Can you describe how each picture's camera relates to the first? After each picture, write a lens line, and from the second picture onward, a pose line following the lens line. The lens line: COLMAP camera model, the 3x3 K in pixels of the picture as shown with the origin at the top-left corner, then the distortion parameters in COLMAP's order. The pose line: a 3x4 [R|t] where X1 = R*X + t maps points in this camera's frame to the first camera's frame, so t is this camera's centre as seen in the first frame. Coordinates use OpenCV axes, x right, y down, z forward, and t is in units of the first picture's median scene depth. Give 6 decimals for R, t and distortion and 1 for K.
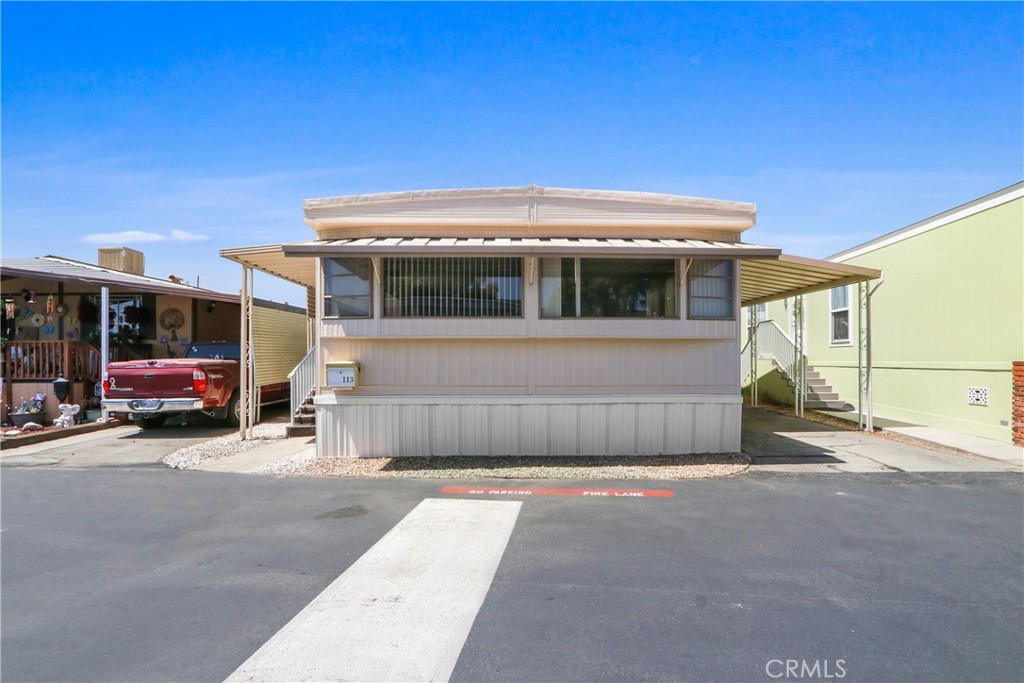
lens RADIAL K [[480.3, 0, 524.2], [0, 480.3, 336.2], [0, 0, 1]] dist [-0.013378, 0.000860]
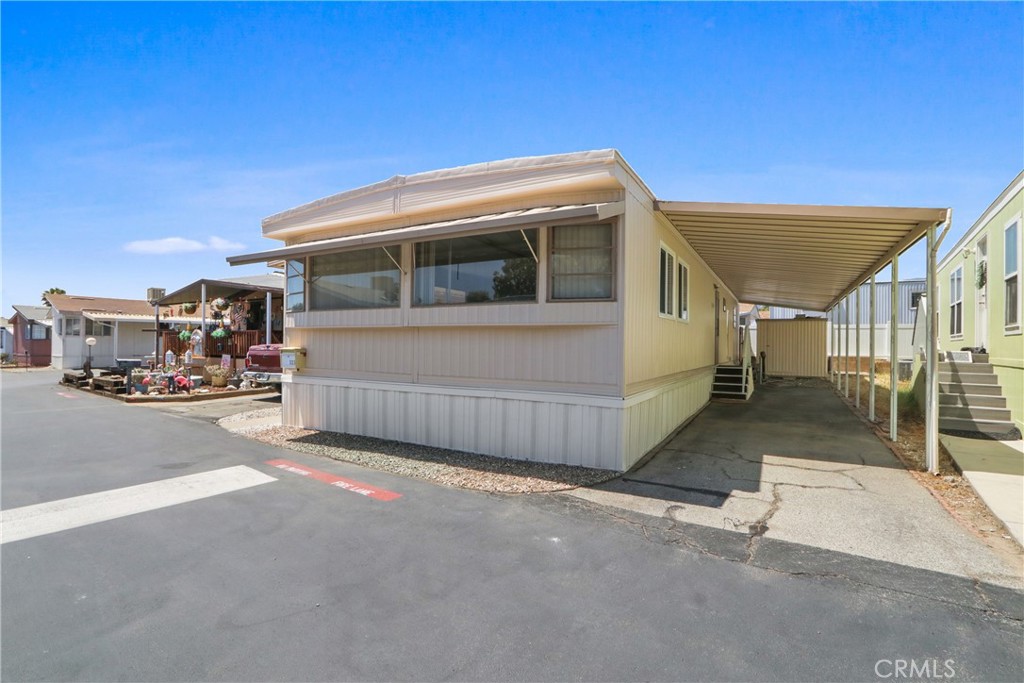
lens RADIAL K [[475.2, 0, 512.3], [0, 475.2, 324.2], [0, 0, 1]] dist [-0.012311, 0.000217]
pose [[0.858182, -0.011272, -0.513221, 0.723930], [0.011633, 0.999929, -0.002508, 0.003611], [0.513213, -0.003818, 0.858253, 0.261101]]
